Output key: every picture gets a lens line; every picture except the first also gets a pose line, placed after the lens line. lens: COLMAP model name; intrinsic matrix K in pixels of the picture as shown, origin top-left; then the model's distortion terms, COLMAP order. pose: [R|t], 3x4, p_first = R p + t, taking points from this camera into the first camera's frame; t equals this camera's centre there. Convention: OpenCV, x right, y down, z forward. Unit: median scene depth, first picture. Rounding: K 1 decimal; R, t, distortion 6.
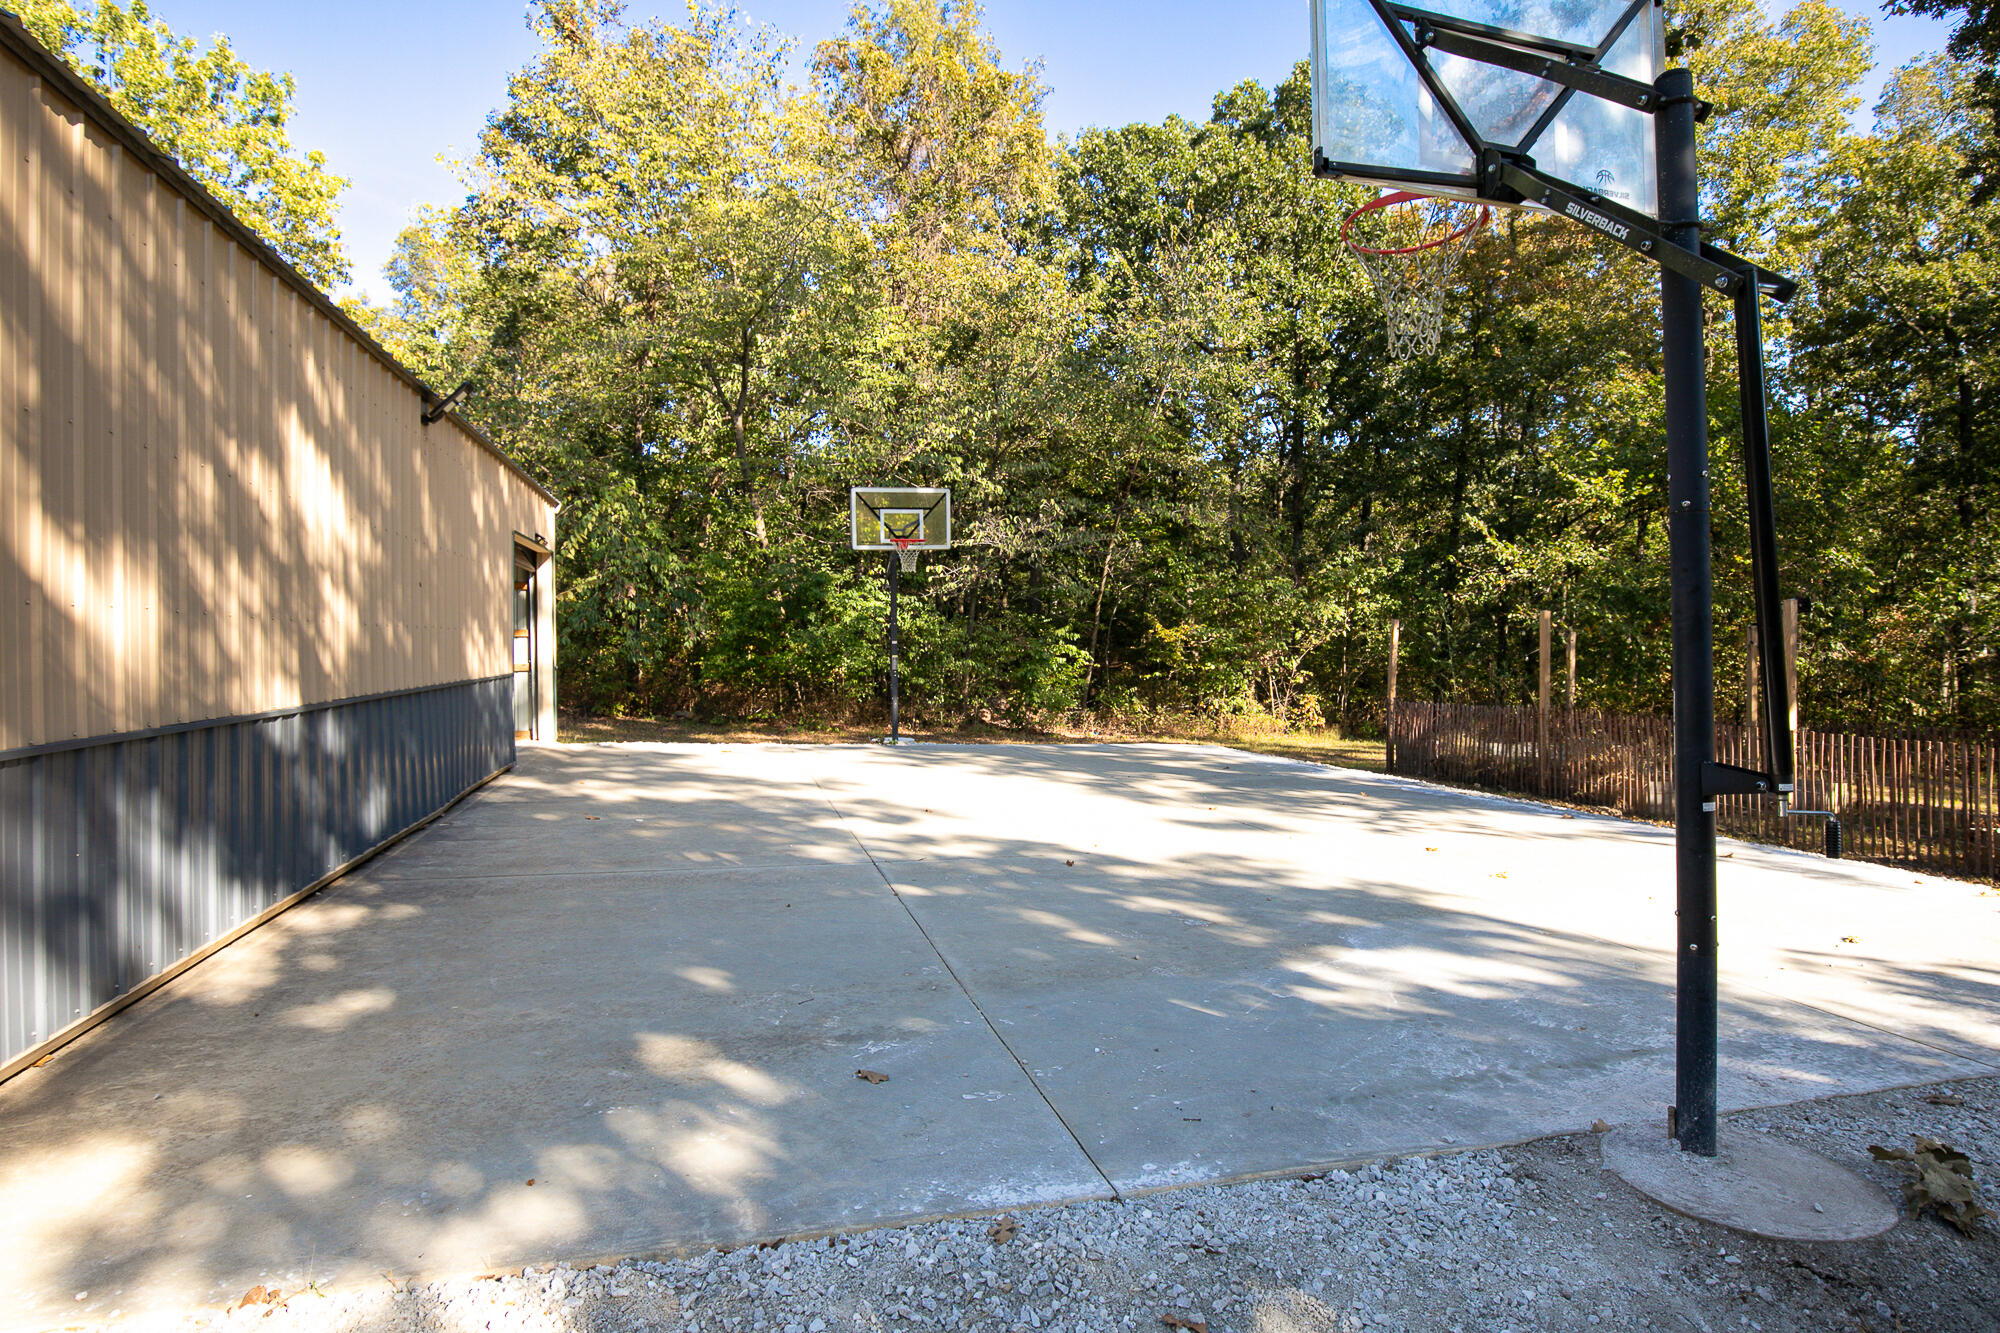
lens RADIAL K [[1067.9, 0, 998.7], [0, 1067.9, 650.1], [0, 0, 1]] dist [-0.021370, 0.001504]
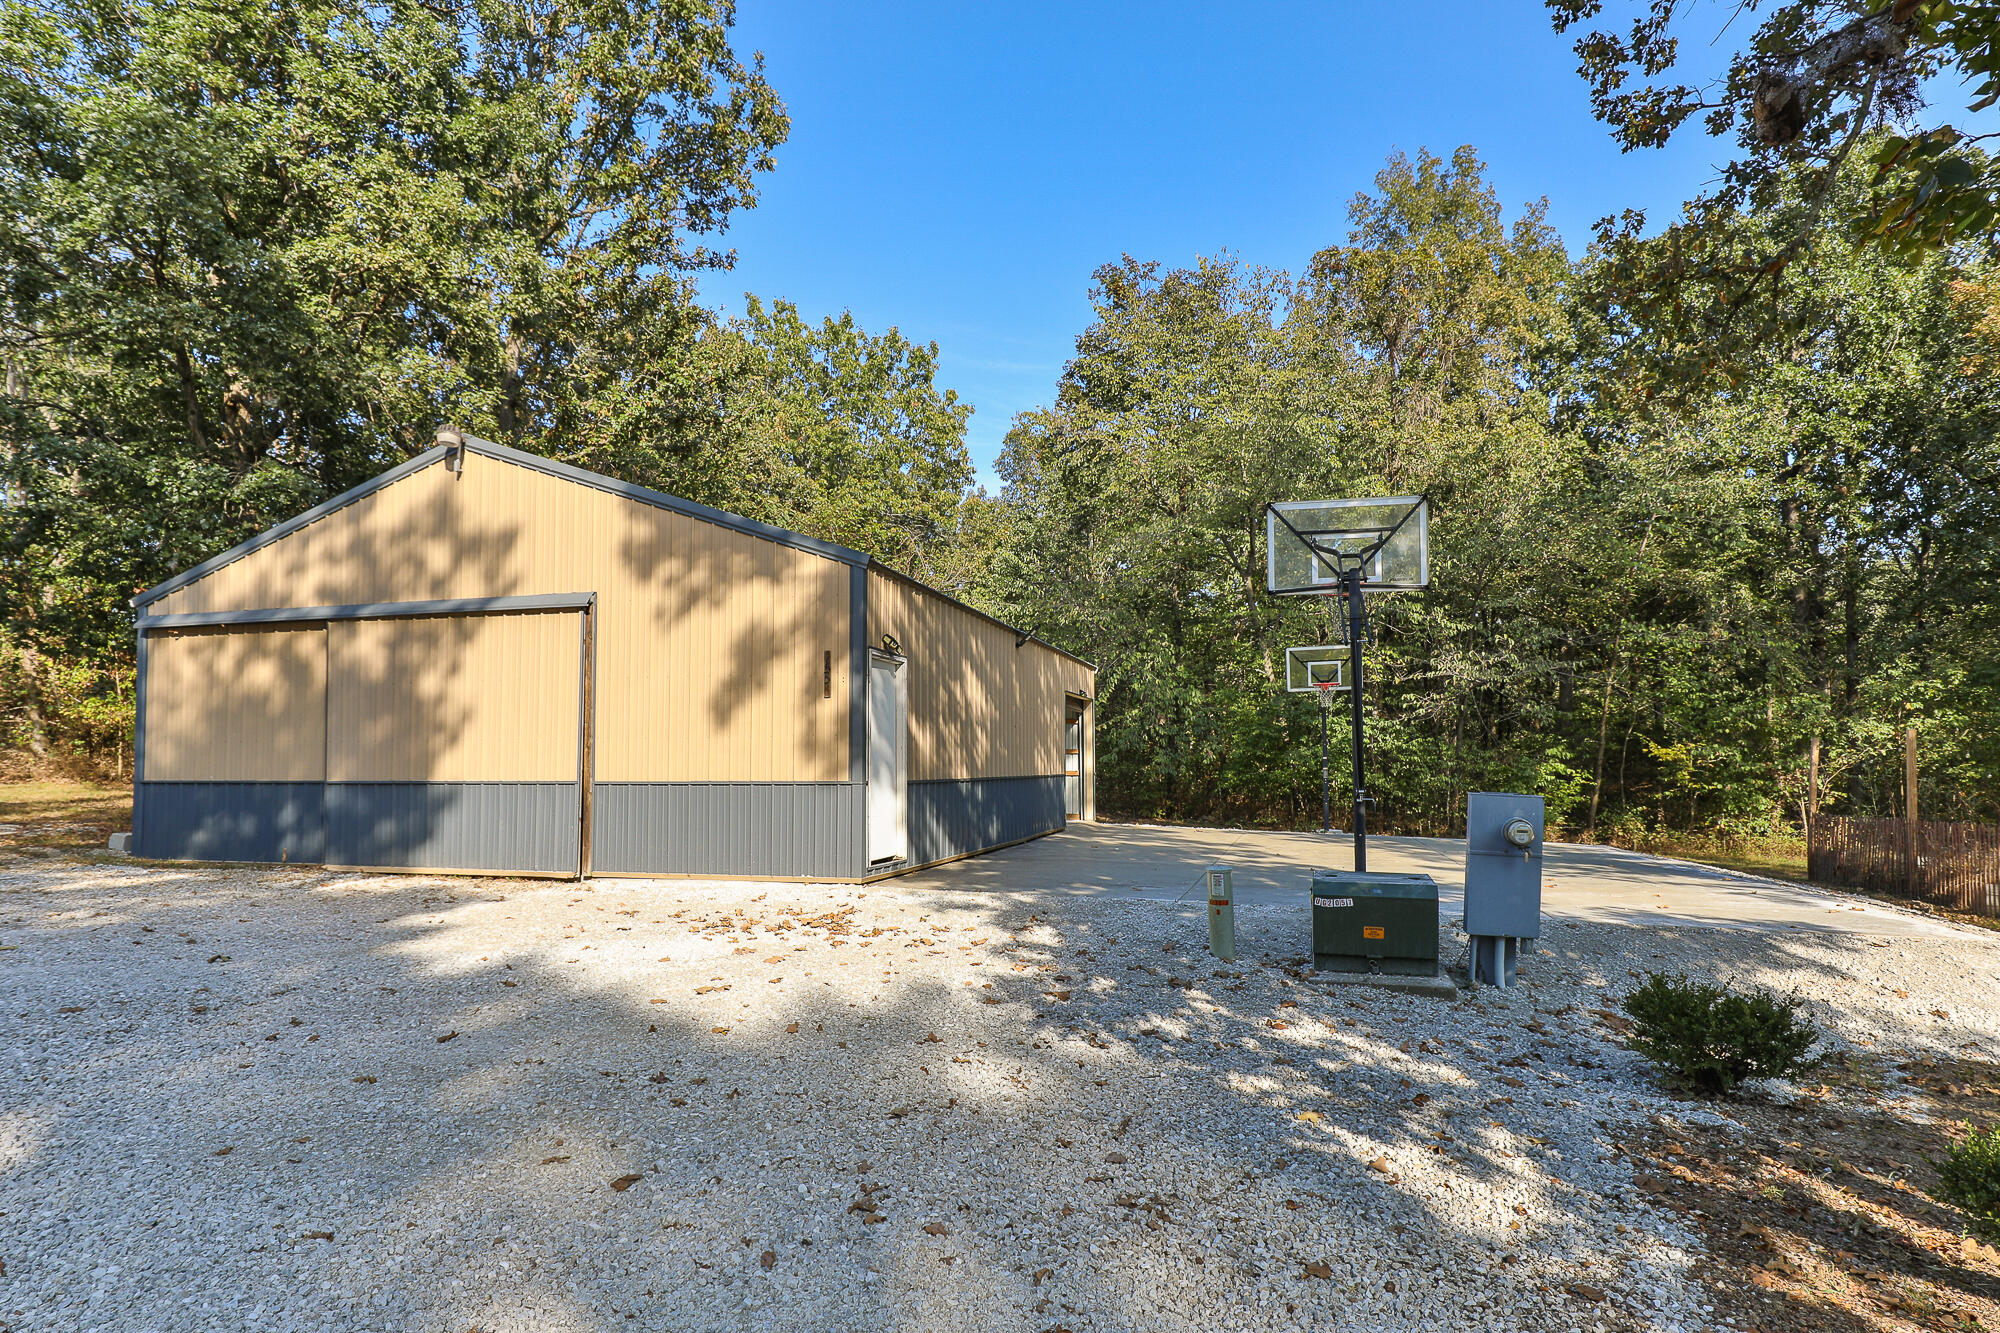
lens RADIAL K [[1067.9, 0, 998.7], [0, 1067.9, 650.1], [0, 0, 1]] dist [-0.021370, 0.001504]
pose [[0.867765, -0.047942, -0.494658, 0.131448], [-0.008634, 0.993731, -0.111460, 0.006344], [0.496901, 0.100992, 0.861911, -0.232124]]
